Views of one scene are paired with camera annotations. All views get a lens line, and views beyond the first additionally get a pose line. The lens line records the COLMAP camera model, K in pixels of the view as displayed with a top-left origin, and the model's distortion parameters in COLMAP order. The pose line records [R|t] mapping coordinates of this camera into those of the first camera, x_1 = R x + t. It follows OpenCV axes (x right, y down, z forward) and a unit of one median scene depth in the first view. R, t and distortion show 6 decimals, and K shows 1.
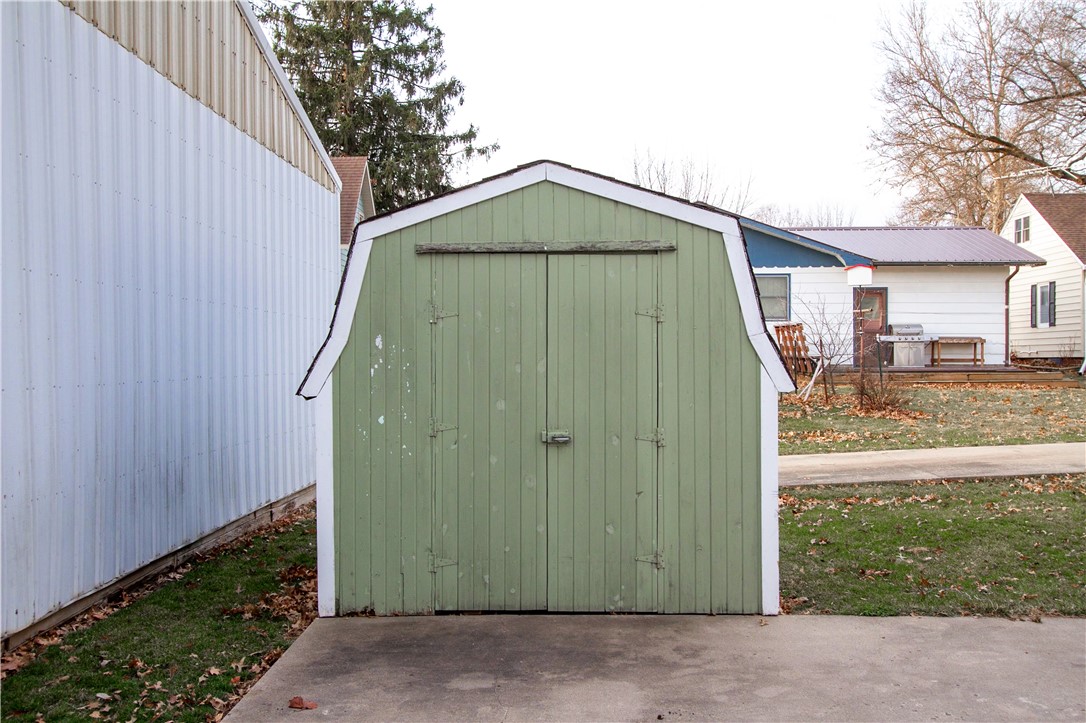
lens RADIAL K [[1111.0, 0, 542.8], [0, 1111.0, 362.3], [0, 0, 1]] dist [0.016112, 0.000000]
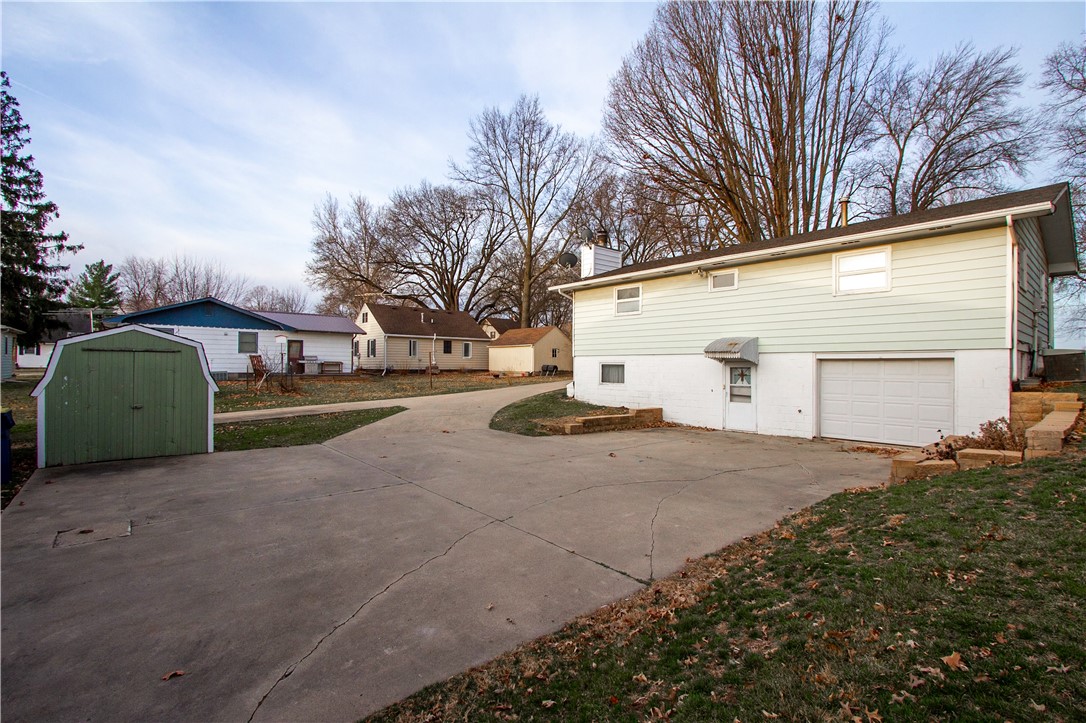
lens RADIAL K [[502.6, 0, 540.3], [0, 502.6, 362.8], [0, 0, 1]] dist [-0.015113, 0.000706]
pose [[0.755815, 0.013976, 0.654636, -0.006156], [-0.006919, 0.999887, -0.013359, -0.006126], [-0.654749, 0.005567, 0.755826, -0.109221]]
